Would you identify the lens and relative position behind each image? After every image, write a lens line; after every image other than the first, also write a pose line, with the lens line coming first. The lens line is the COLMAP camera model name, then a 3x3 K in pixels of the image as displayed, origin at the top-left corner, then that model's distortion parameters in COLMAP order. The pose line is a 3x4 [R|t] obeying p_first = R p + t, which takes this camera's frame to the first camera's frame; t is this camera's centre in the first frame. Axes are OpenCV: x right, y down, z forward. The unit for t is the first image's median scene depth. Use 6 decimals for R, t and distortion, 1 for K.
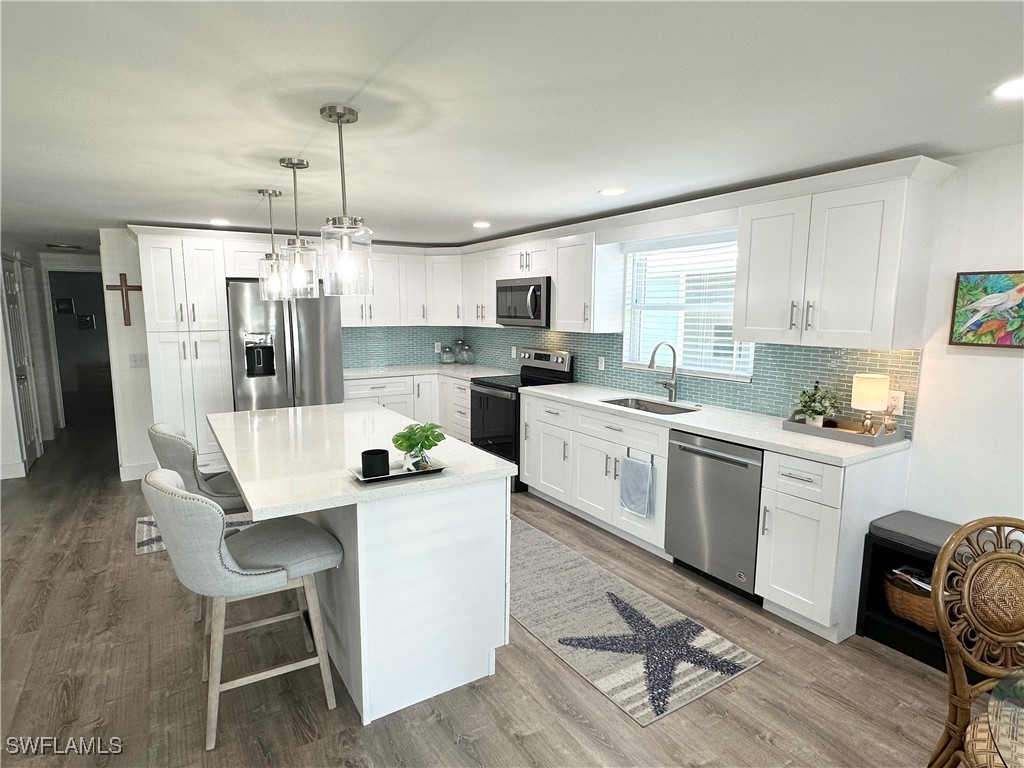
lens RADIAL K [[555.6, 0, 512.0], [0, 555.6, 384.0], [0, 0, 1]] dist [-0.001157, -0.000422]
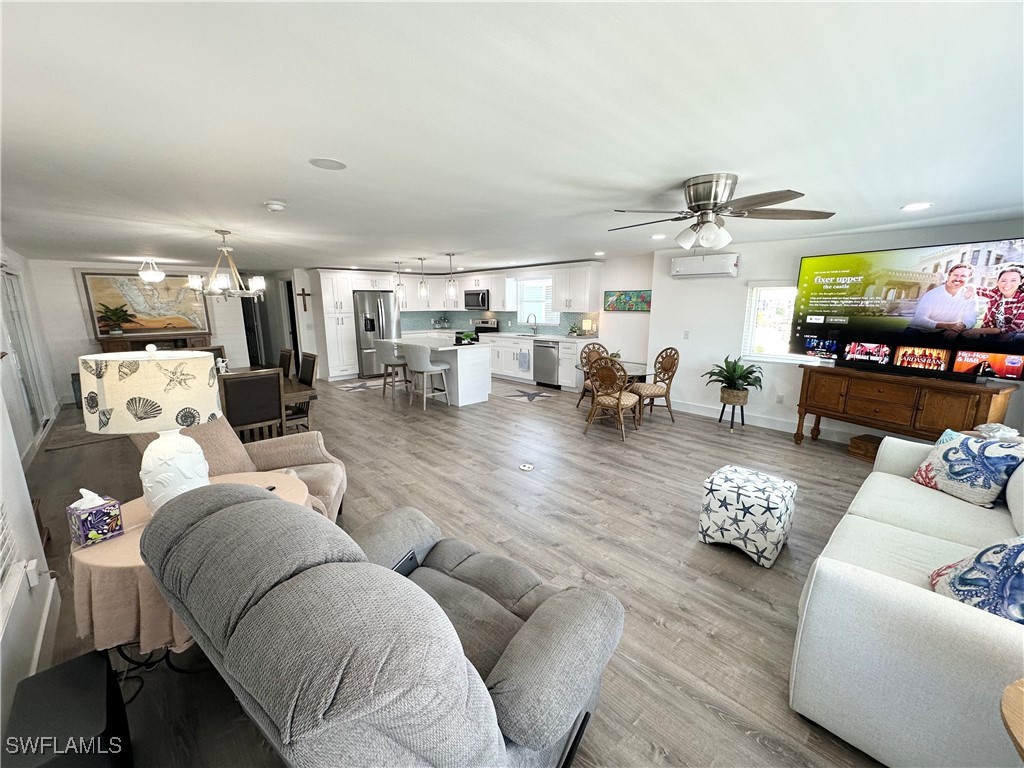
lens RADIAL K [[408.3, 0, 512.0], [0, 408.3, 384.0], [0, 0, 1]] dist [-0.000600, 0.000119]
pose [[0.980716, -0.045886, 0.189976, -0.207062], [0.034749, 0.997499, 0.061547, 0.131262], [-0.192325, -0.053758, 0.979858, -0.908218]]
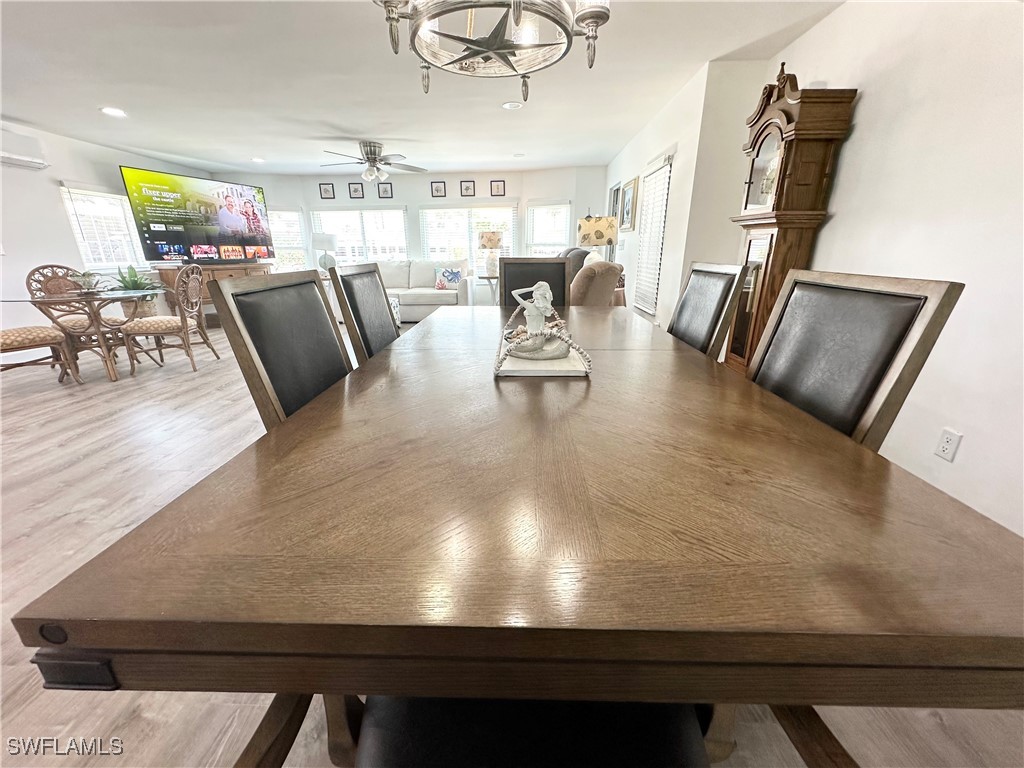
lens RADIAL K [[410.1, 0, 511.8], [0, 410.1, 382.5], [0, 0, 1]] dist [-0.000707, 0.000199]
pose [[-0.824021, -0.176916, 0.538229, -0.824474], [0.079362, 0.904585, 0.418840, 0.053093], [-0.560974, 0.387848, -0.731357, 0.373754]]
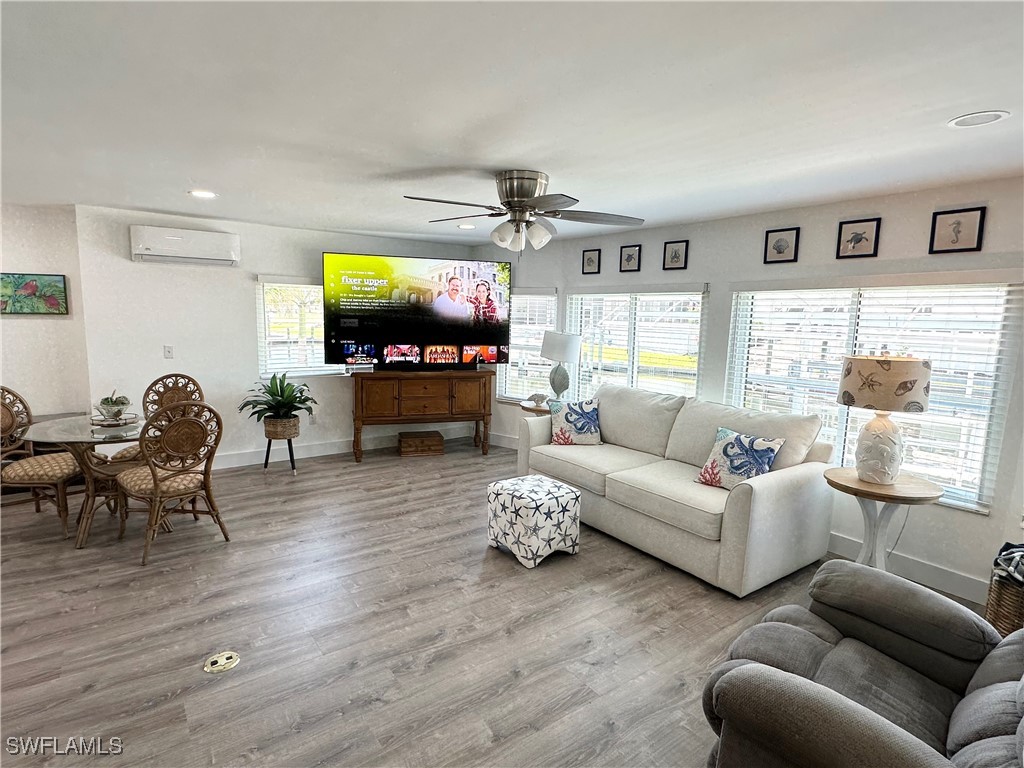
lens RADIAL K [[545.8, 0, 508.1], [0, 545.8, 385.2], [0, 0, 1]] dist [-0.003336, -0.000527]
pose [[-0.053357, -0.147882, 0.987565, -0.511538], [0.116235, 0.981331, 0.153229, 0.053414], [-0.991787, 0.122966, -0.035172, -0.365447]]
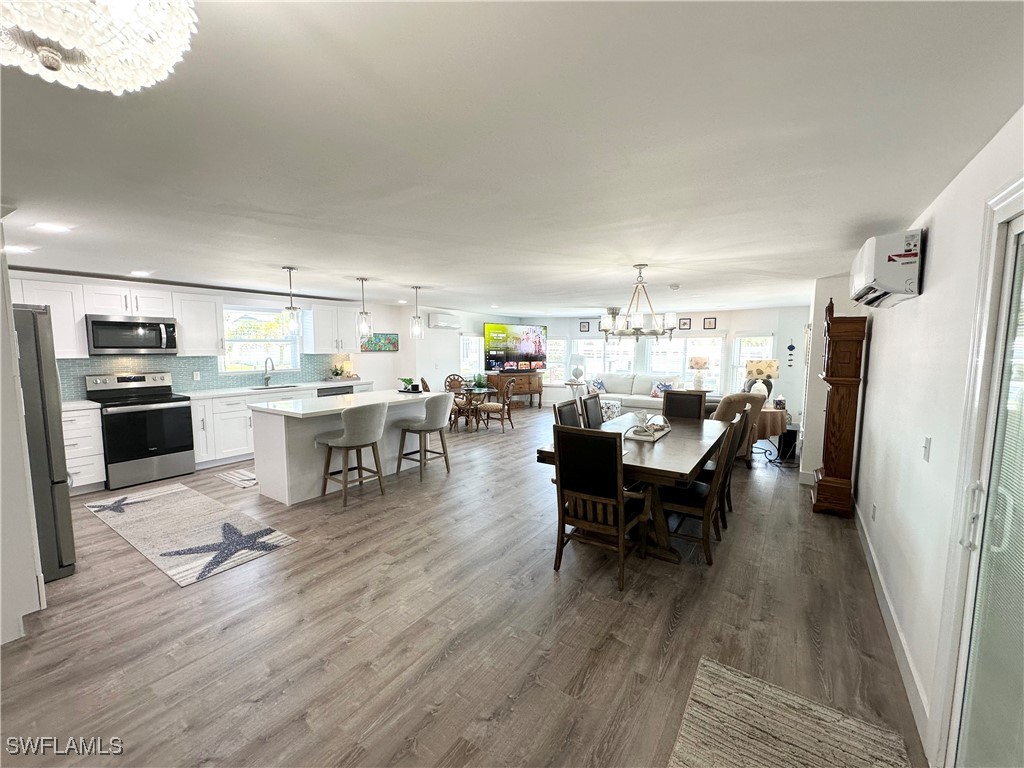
lens RADIAL K [[425.5, 0, 512.0], [0, 425.5, 384.0], [0, 0, 1]] dist [0.000641, 0.000050]
pose [[-0.398724, -0.090011, 0.912643, -1.318373], [0.118337, 0.981802, 0.148531, -0.090923], [-0.909404, 0.167222, -0.380816, 0.676385]]
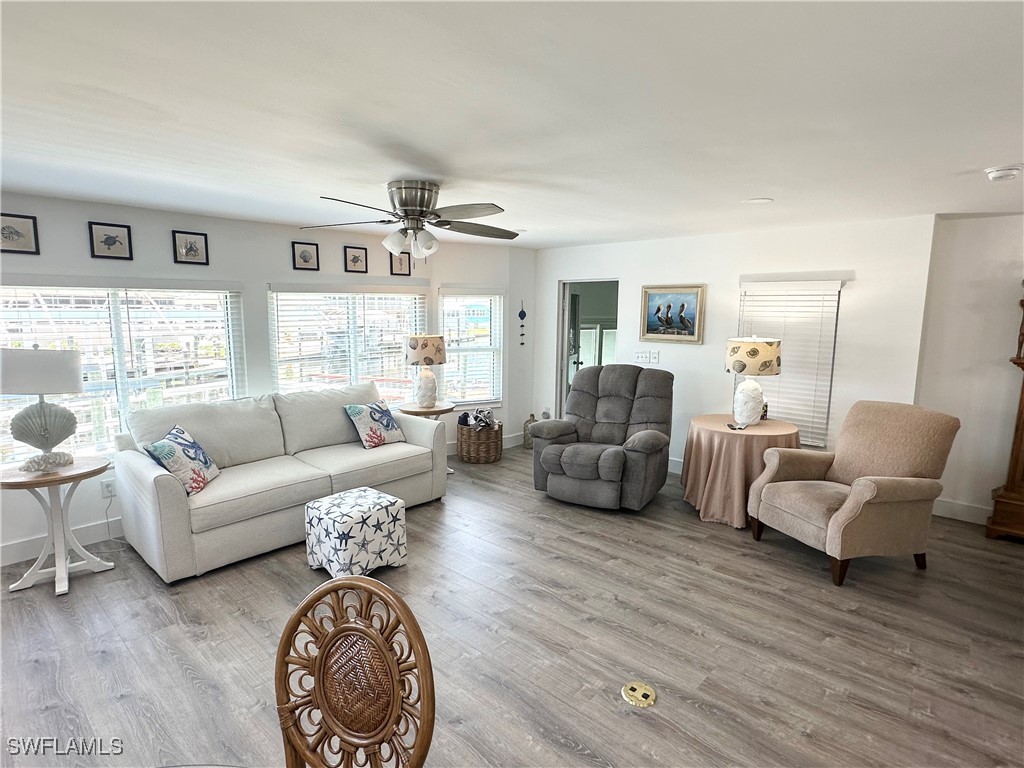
lens RADIAL K [[545.8, 0, 508.1], [0, 545.8, 385.2], [0, 0, 1]] dist [-0.003336, -0.000527]
pose [[-0.966801, 0.021815, -0.254596, 0.214909], [-0.048047, 0.963059, 0.264971, -0.035621], [0.250972, 0.268406, -0.930038, 0.277580]]
